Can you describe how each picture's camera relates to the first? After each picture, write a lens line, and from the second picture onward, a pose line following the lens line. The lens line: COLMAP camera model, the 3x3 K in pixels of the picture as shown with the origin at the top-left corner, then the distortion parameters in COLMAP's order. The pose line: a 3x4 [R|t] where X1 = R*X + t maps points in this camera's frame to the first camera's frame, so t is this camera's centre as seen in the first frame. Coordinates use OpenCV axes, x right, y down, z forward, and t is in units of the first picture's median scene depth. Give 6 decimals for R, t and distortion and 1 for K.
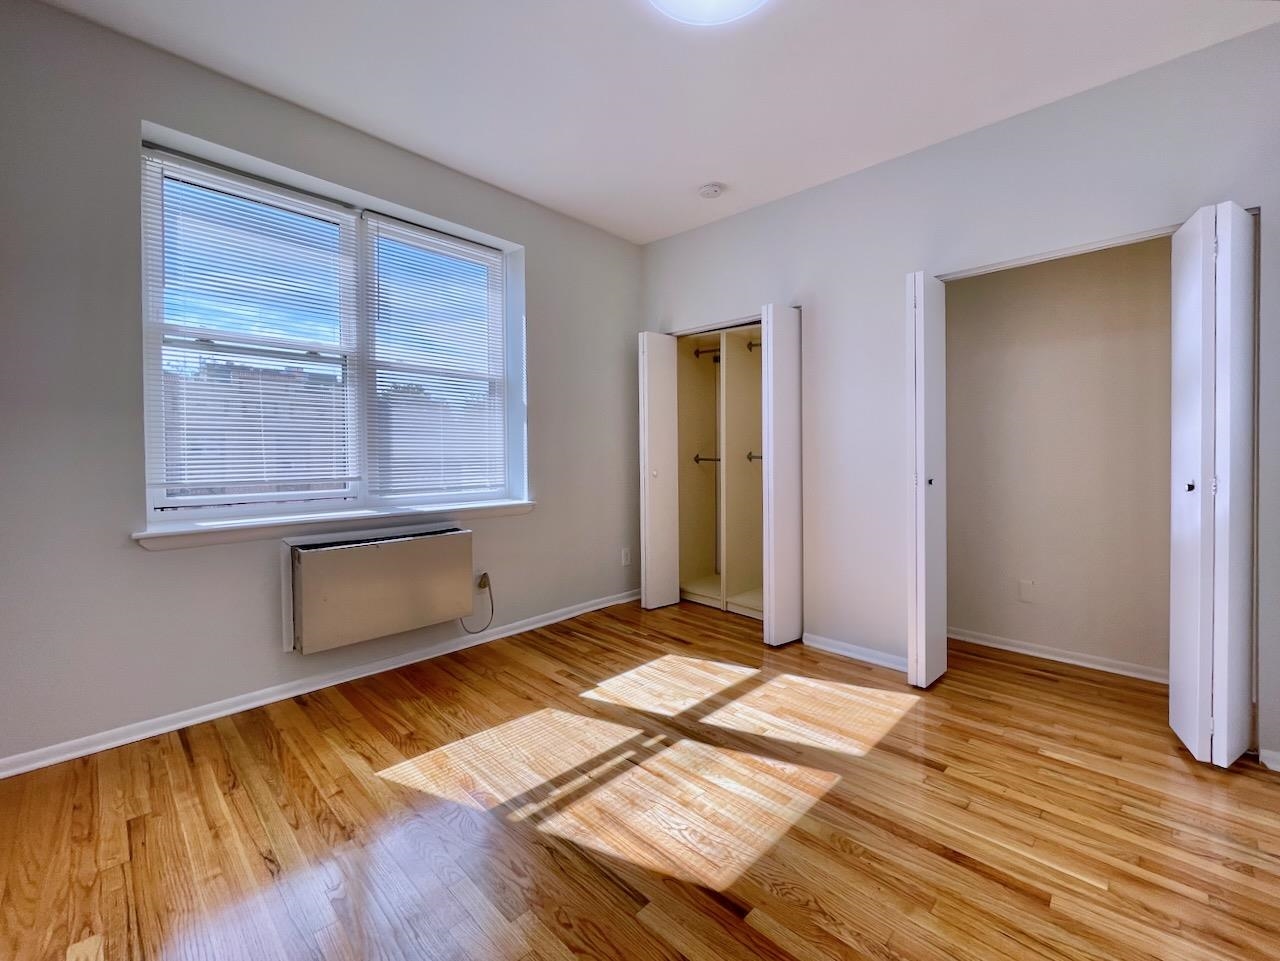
lens RADIAL K [[540.2, 0, 643.1], [0, 540.2, 458.6], [0, 0, 1]] dist [-0.001909, -0.000125]
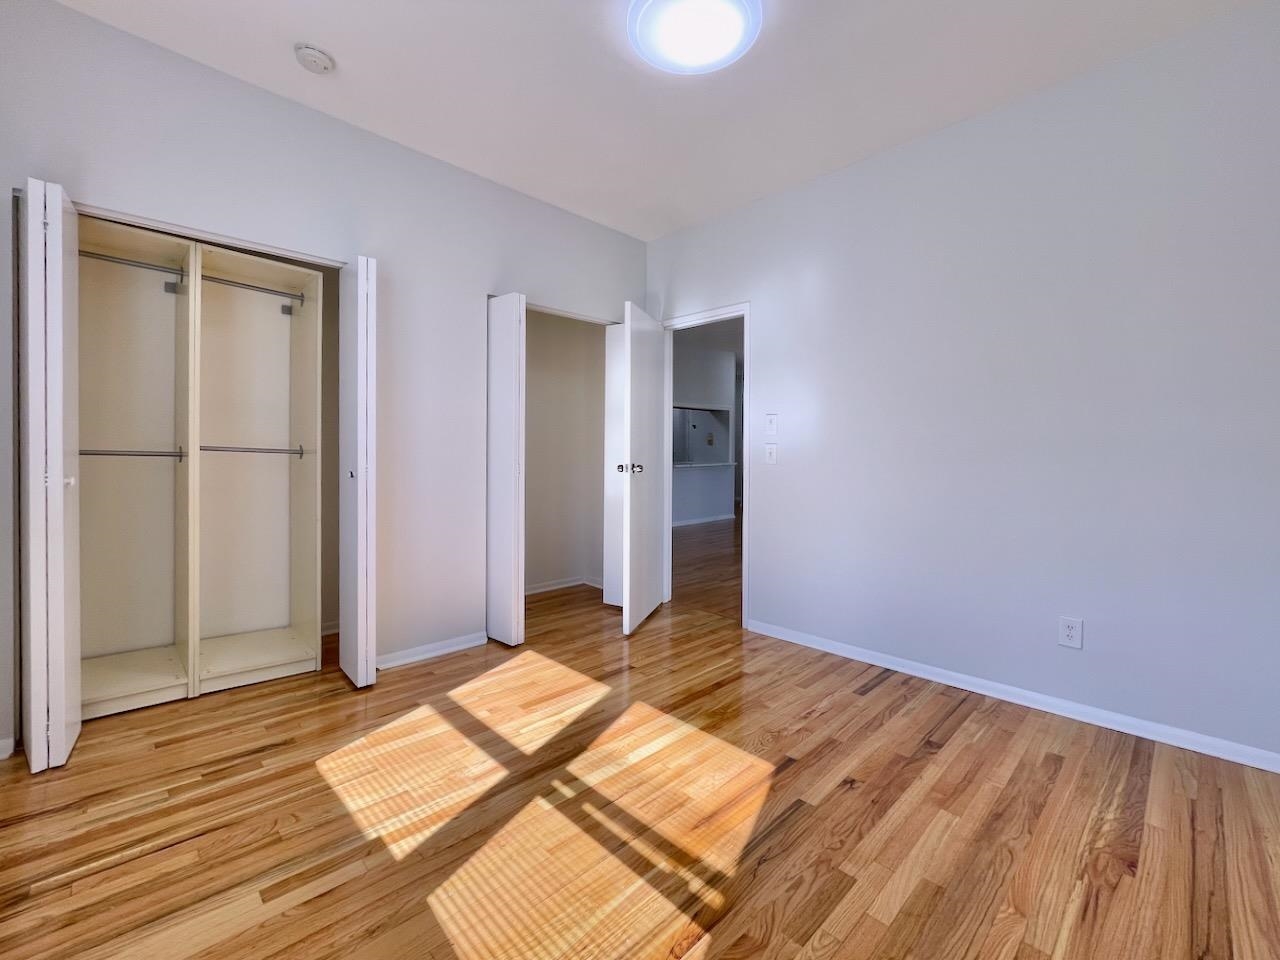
lens RADIAL K [[540.2, 0, 643.1], [0, 540.2, 458.1], [0, 0, 1]] dist [-0.001909, -0.000125]
pose [[0.029967, -0.016955, 0.999407, -0.826626], [-0.006275, 0.999833, 0.017151, -0.012924], [-0.999531, -0.006785, 0.029856, 0.863791]]
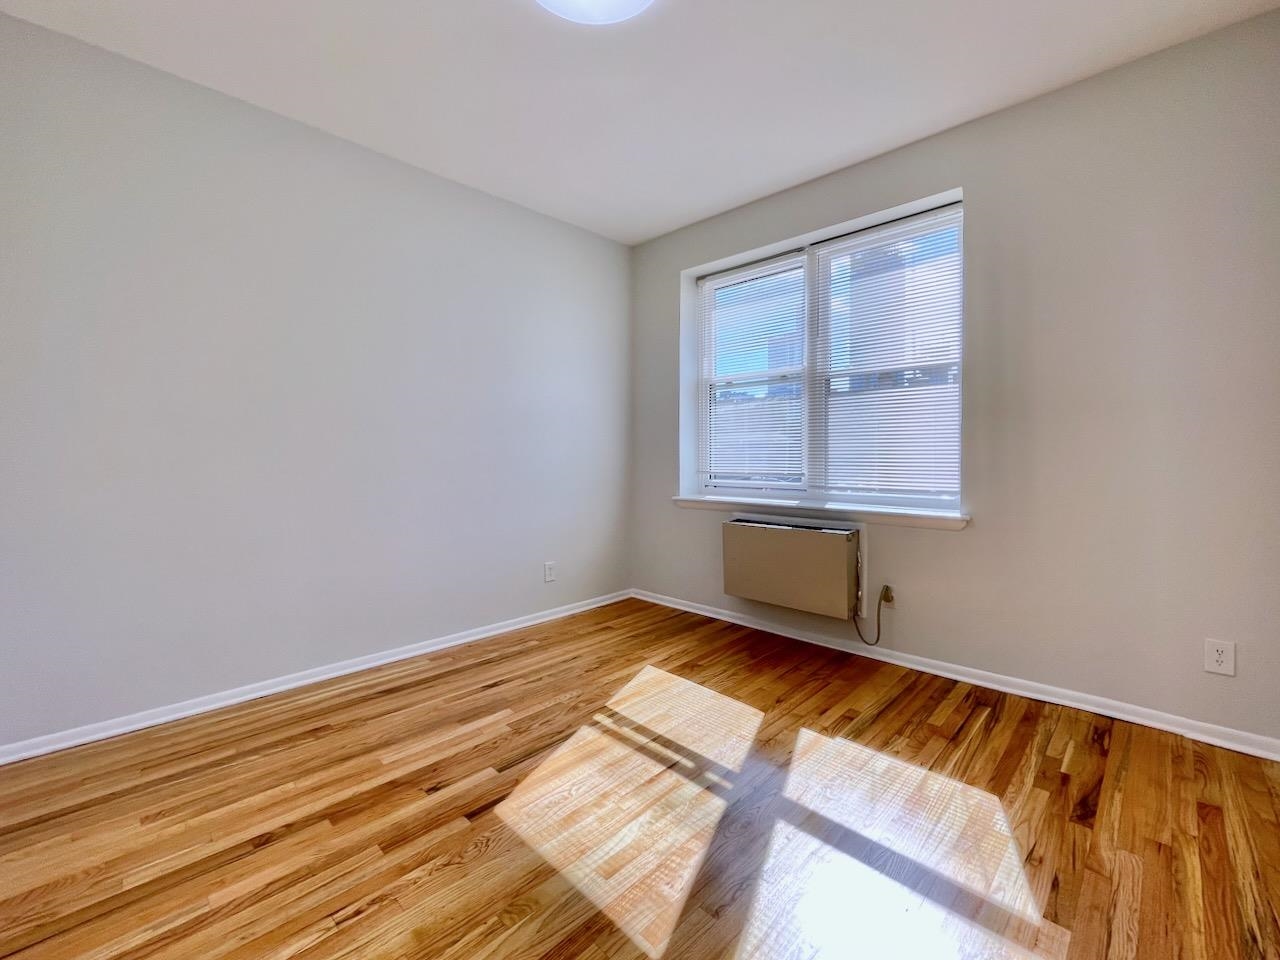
lens RADIAL K [[540.2, 0, 643.1], [0, 540.2, 458.1], [0, 0, 1]] dist [-0.001909, -0.000125]
pose [[-0.010672, 0.013914, -0.999846, 0.917756], [-0.000270, 0.999903, 0.013918, -0.020447], [0.999943, 0.000418, -0.010667, 0.898895]]
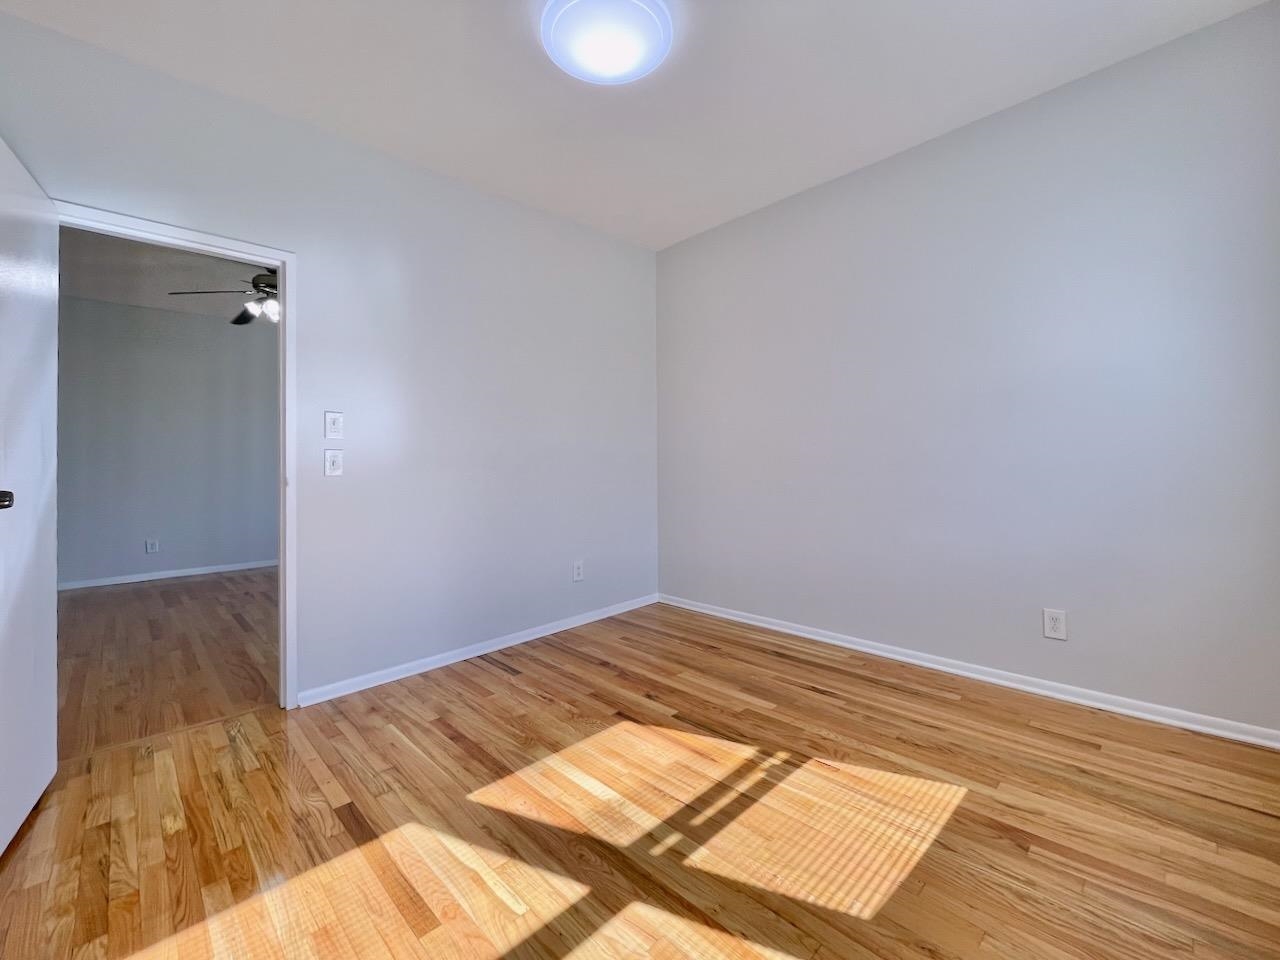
lens RADIAL K [[540.2, 0, 643.1], [0, 540.2, 458.1], [0, 0, 1]] dist [-0.001909, -0.000125]
pose [[-0.999474, 0.016380, 0.027979, 0.025027], [0.016063, 0.999805, -0.011515, 0.015795], [-0.028162, -0.011060, -0.999542, 1.750217]]
